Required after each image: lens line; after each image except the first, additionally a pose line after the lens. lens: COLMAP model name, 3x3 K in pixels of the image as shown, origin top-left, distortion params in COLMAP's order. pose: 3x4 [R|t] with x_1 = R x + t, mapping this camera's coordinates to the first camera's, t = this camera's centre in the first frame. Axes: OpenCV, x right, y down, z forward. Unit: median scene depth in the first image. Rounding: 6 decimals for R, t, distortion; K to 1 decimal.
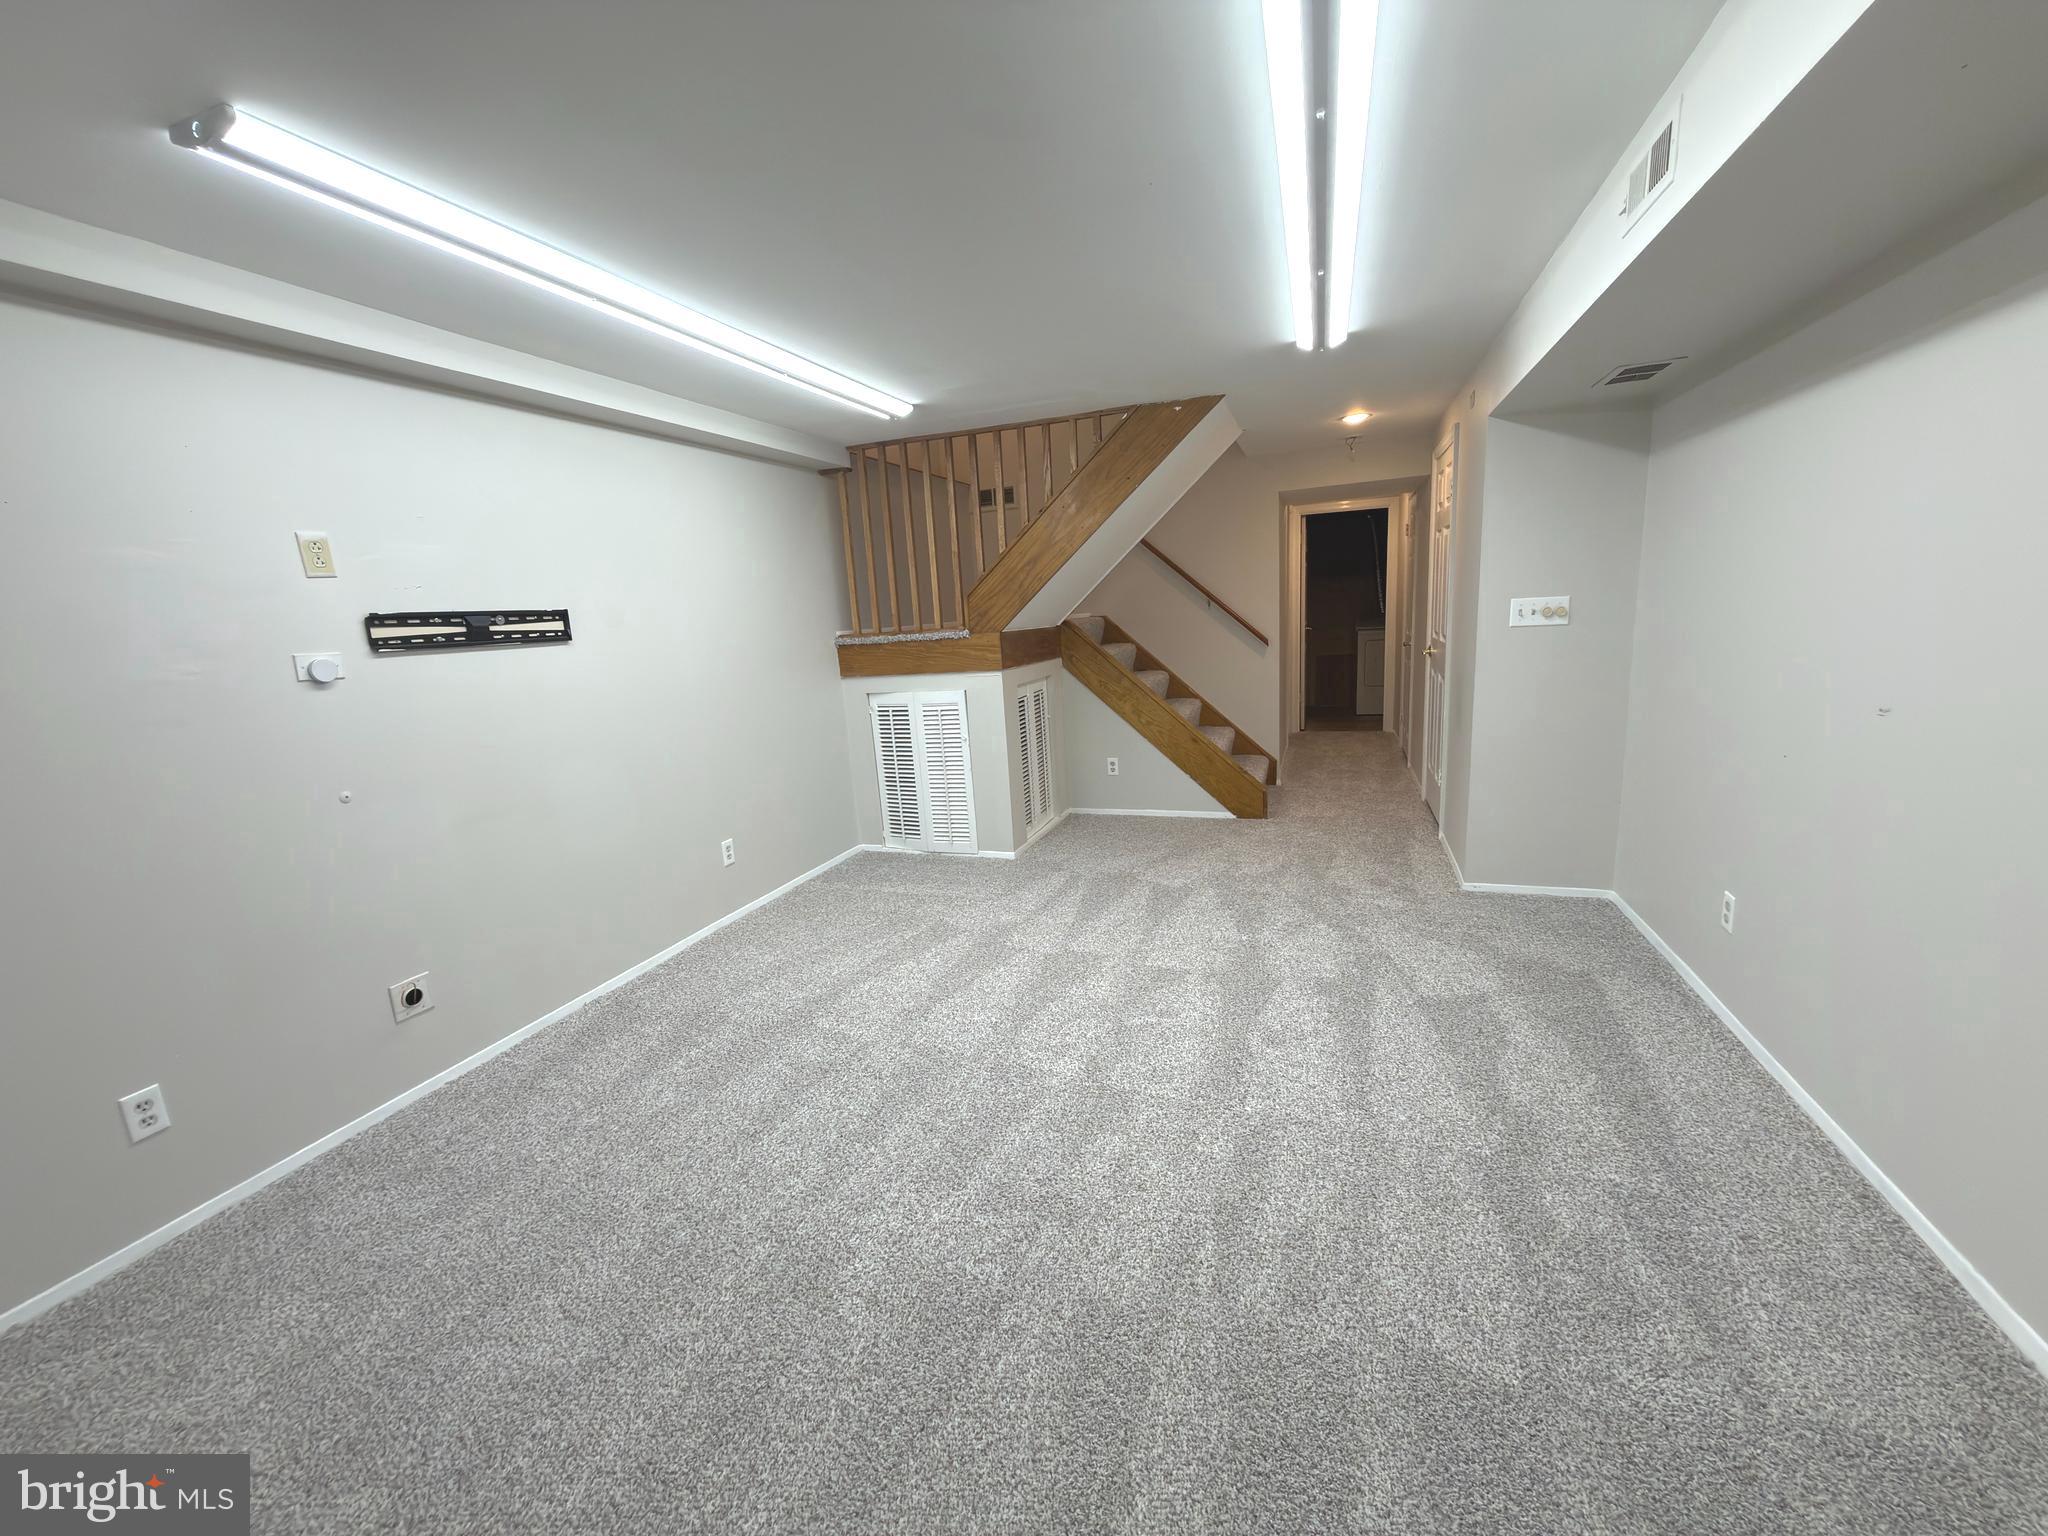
lens RADIAL K [[819.9, 0, 1032.5], [0, 819.9, 763.2], [0, 0, 1]] dist [0.001011, 0.000228]
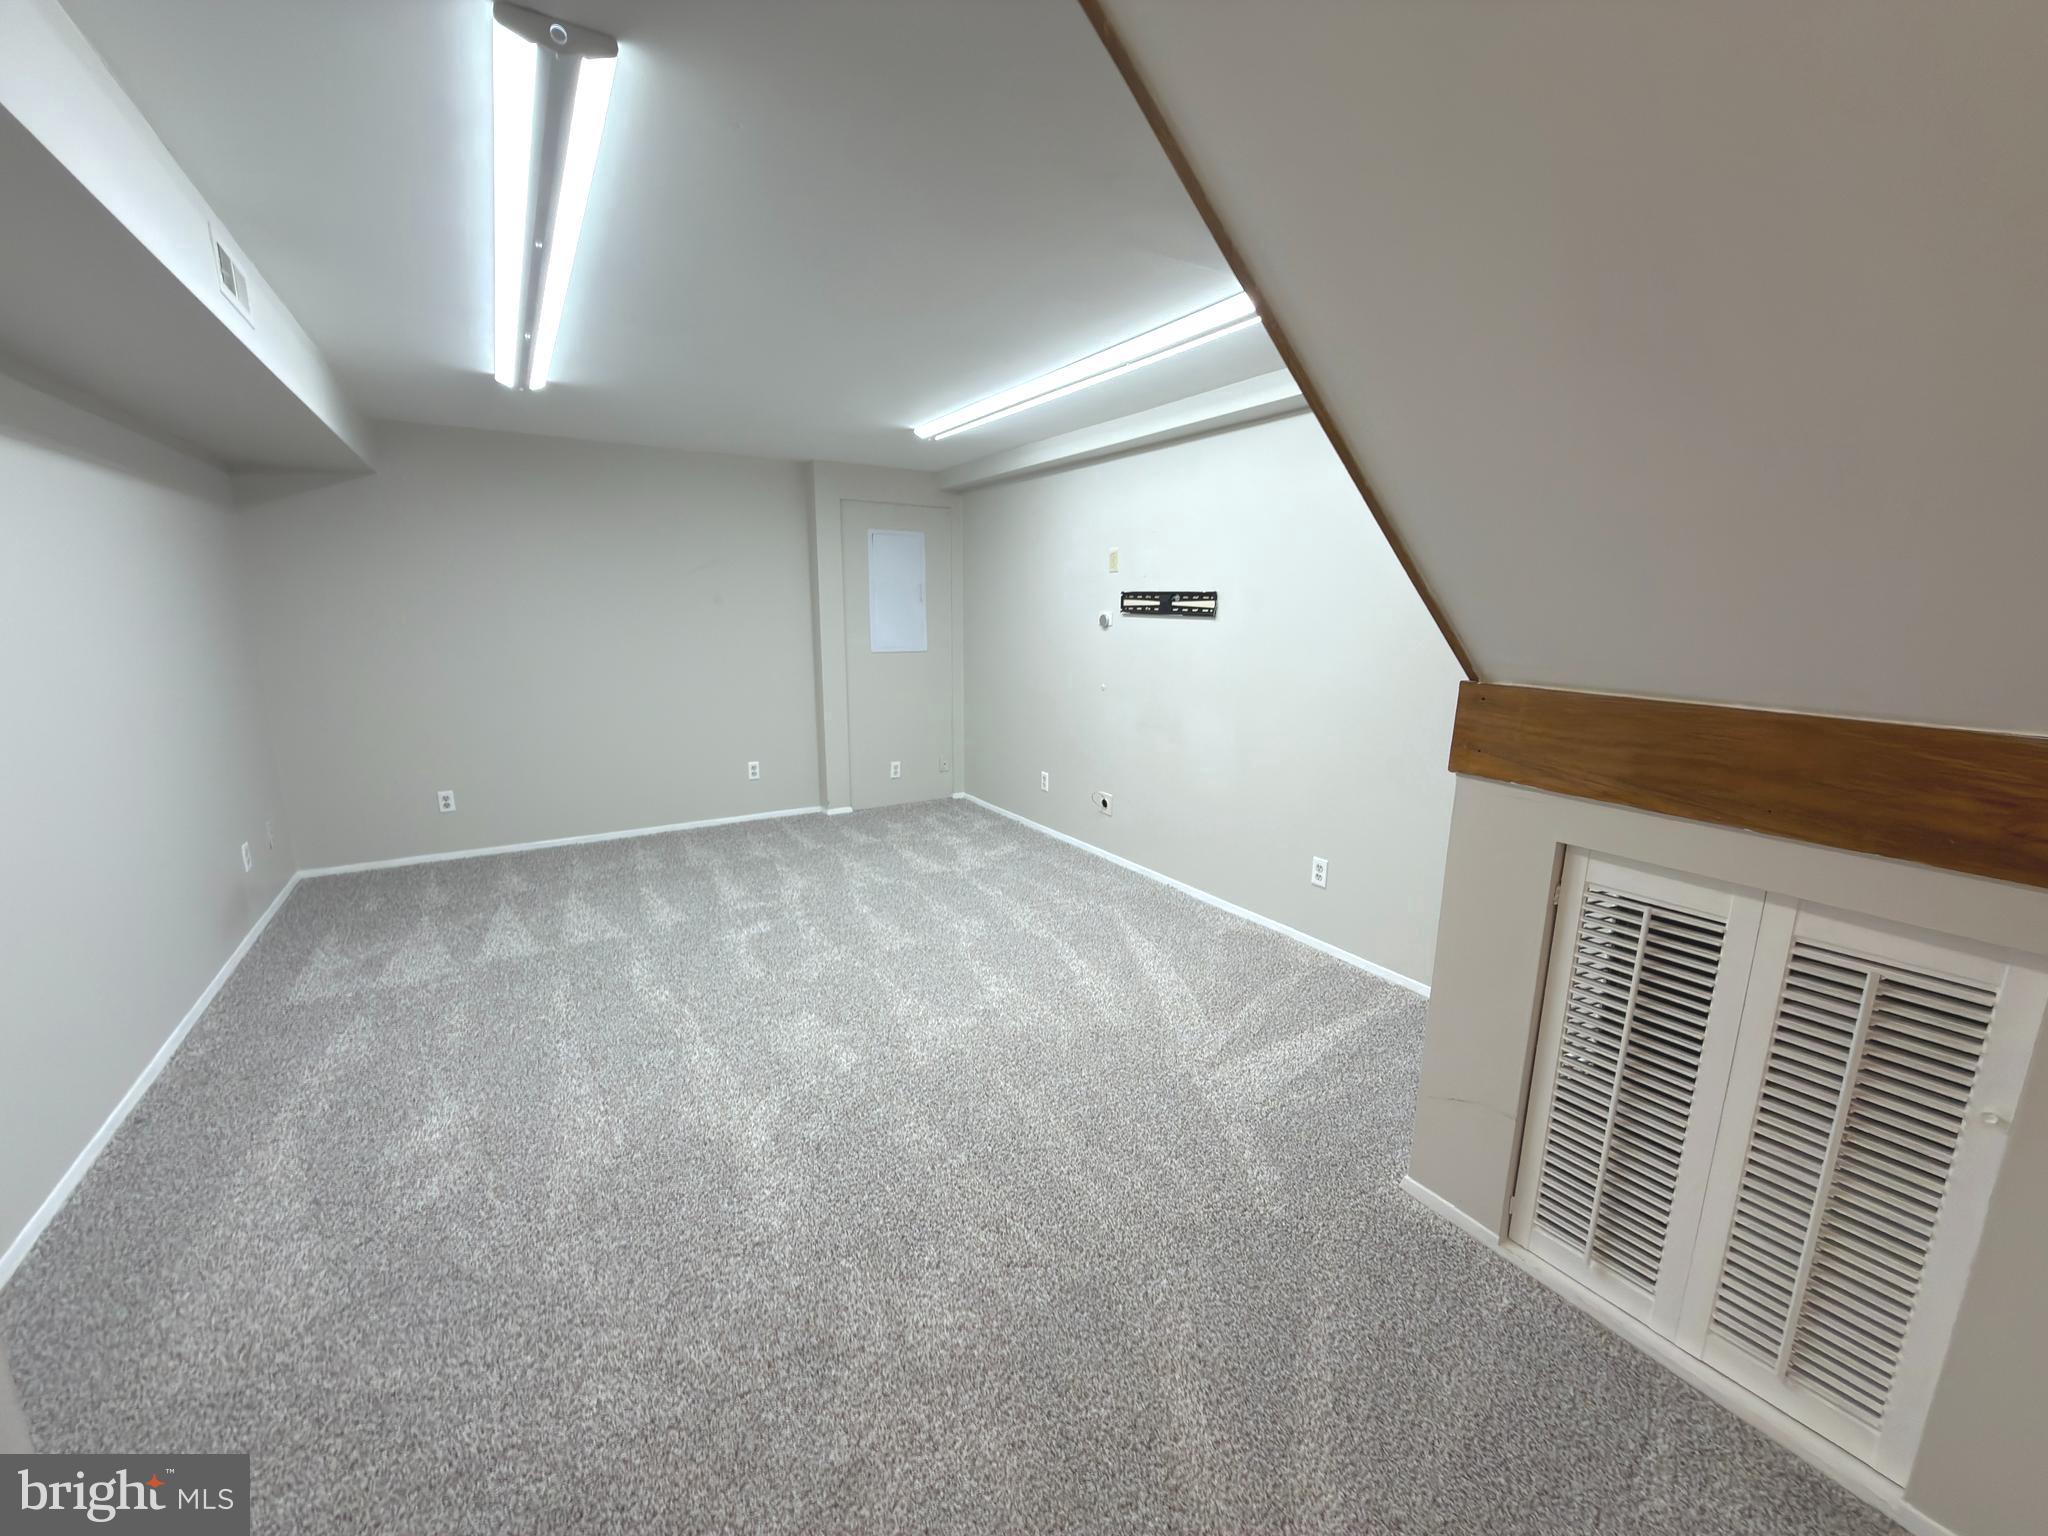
lens RADIAL K [[819.9, 0, 1033.4], [0, 819.9, 780.9], [0, 0, 1]] dist [0.001011, 0.000228]
pose [[-0.621046, 0.225743, -0.750561, 0.631320], [-0.110200, 0.922961, 0.368780, -0.375026], [0.775988, 0.311741, -0.548325, 1.670967]]
